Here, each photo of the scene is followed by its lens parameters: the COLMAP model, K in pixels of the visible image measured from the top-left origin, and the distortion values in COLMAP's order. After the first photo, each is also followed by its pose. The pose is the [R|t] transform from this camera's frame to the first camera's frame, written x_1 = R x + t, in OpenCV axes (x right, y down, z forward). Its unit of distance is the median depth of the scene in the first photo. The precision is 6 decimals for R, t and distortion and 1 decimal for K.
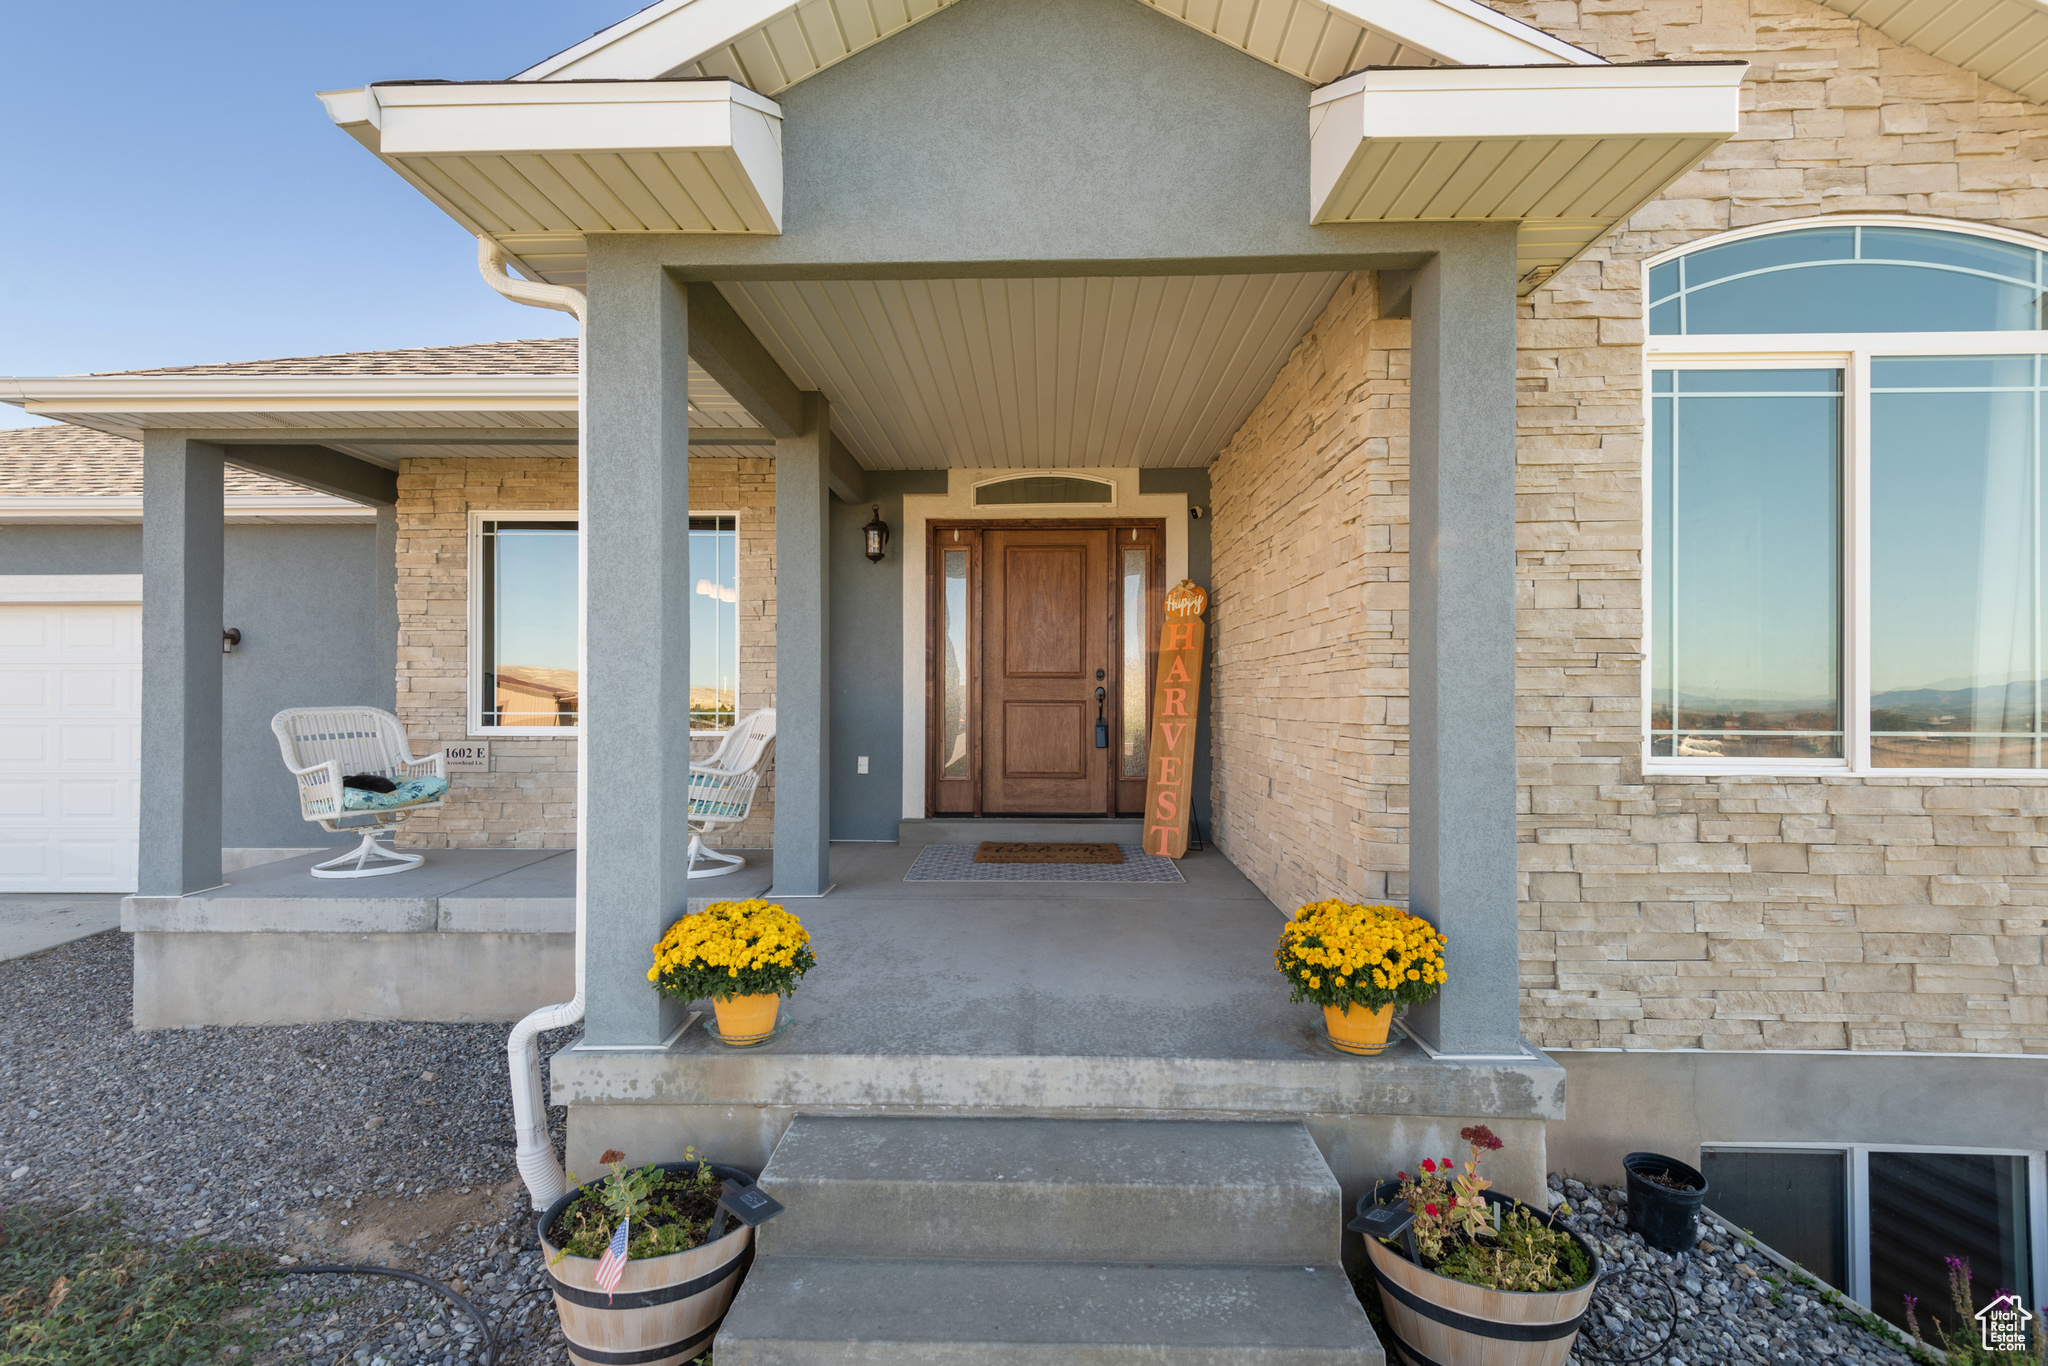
lens RADIAL K [[896.3, 0, 1031.4], [0, 896.3, 684.7], [0, 0, 1]] dist [0.009625, -0.005819]
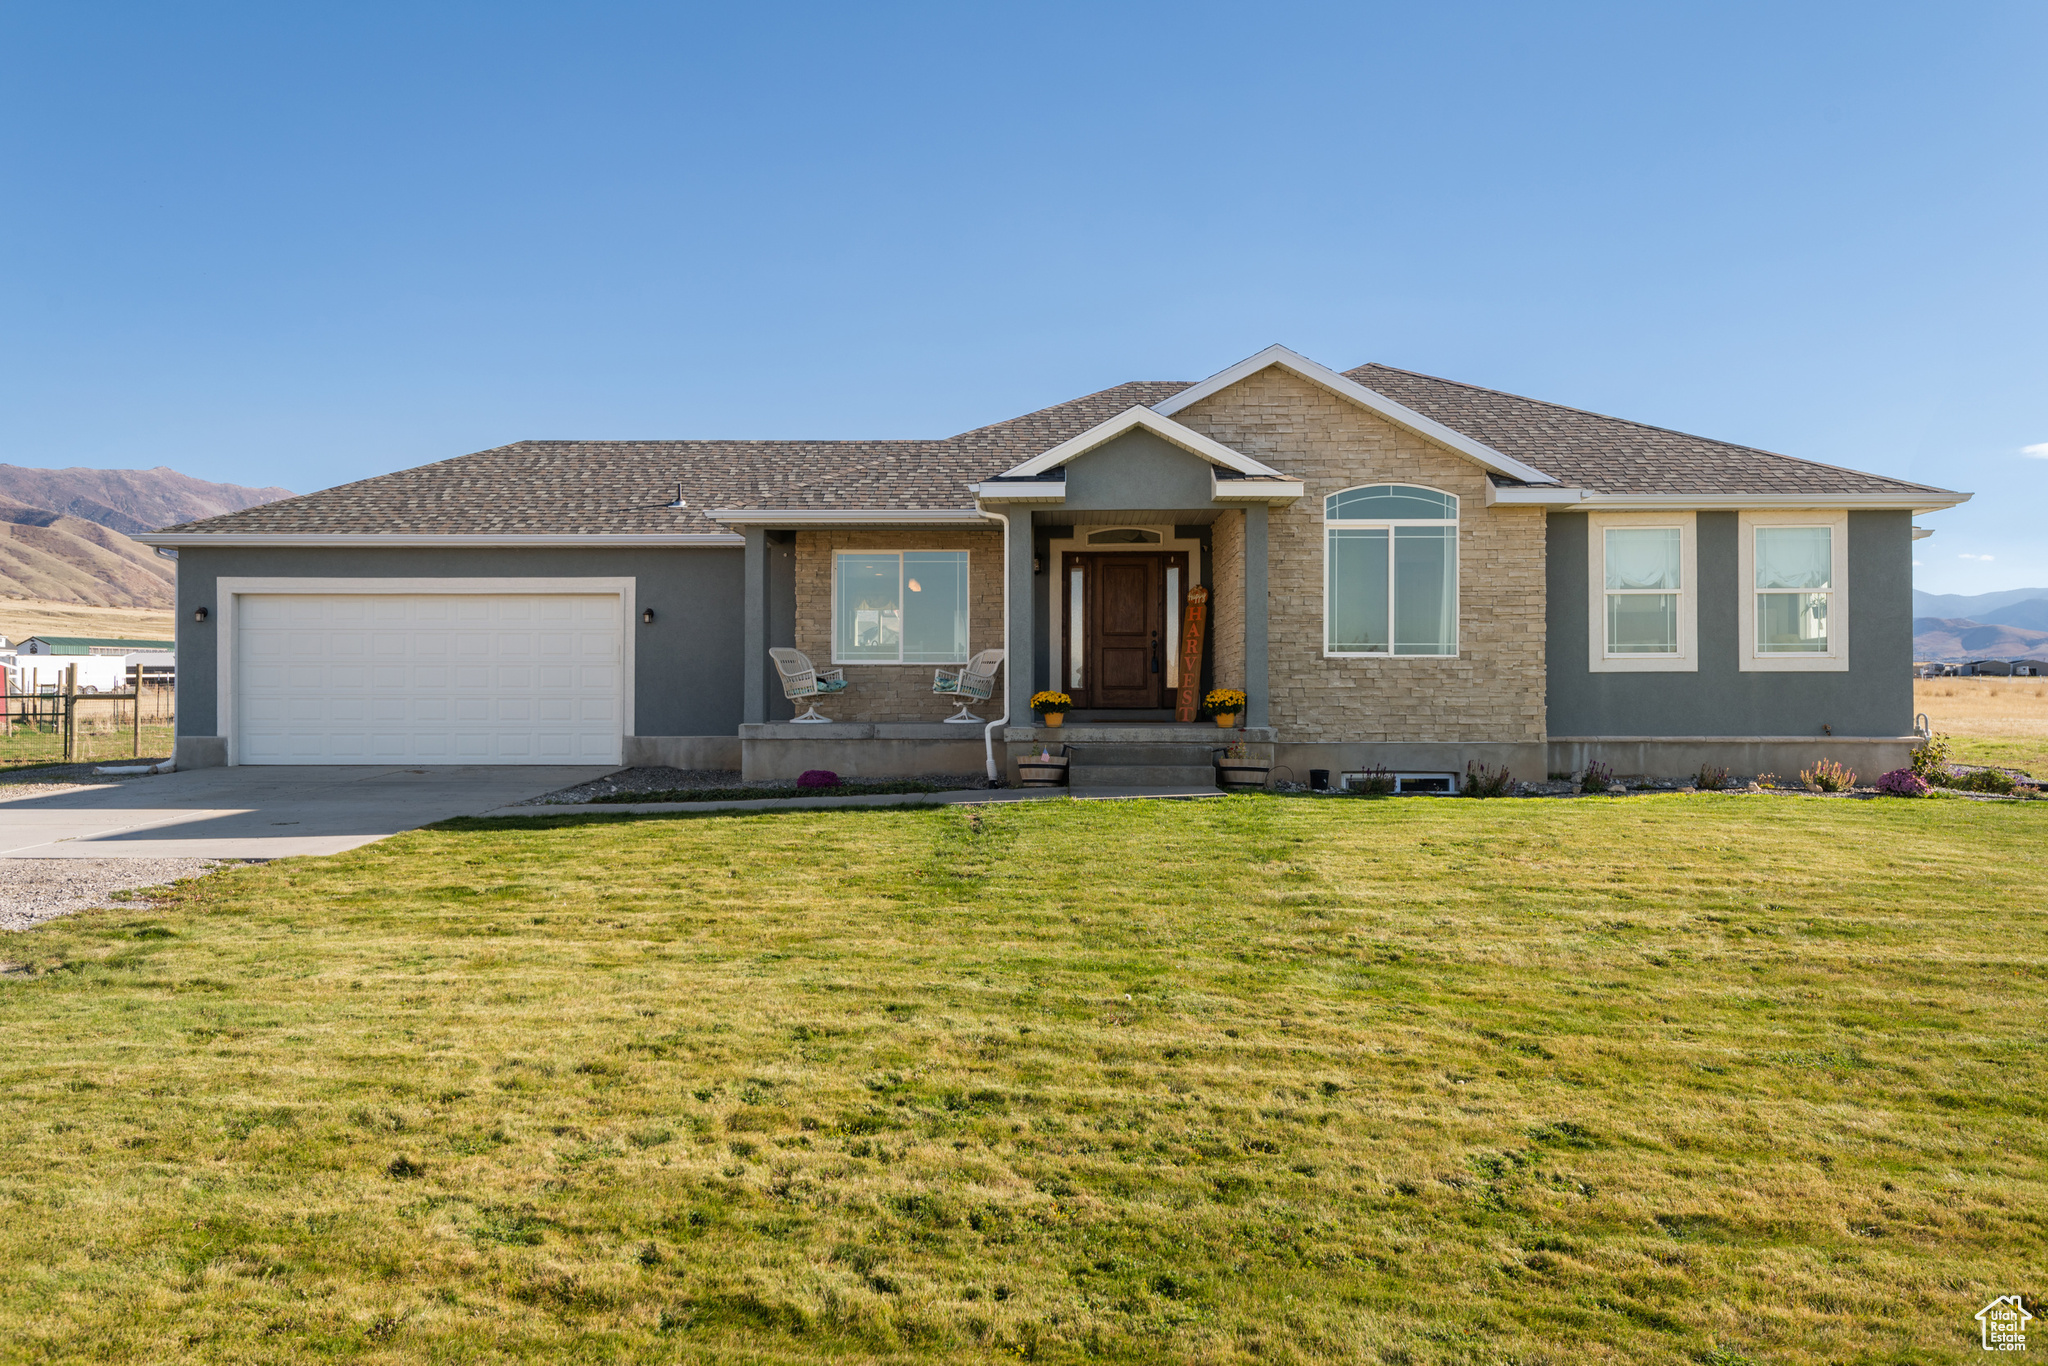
lens RADIAL K [[1605.0, 0, 1020.6], [0, 1605.0, 676.9], [0, 0, 1]] dist [0.032142, 0.002864]
pose [[0.999969, 0.000007, -0.007814, -0.195008], [-0.000103, 0.999926, -0.012183, 0.132417], [0.007814, 0.012183, 0.999895, -2.606274]]
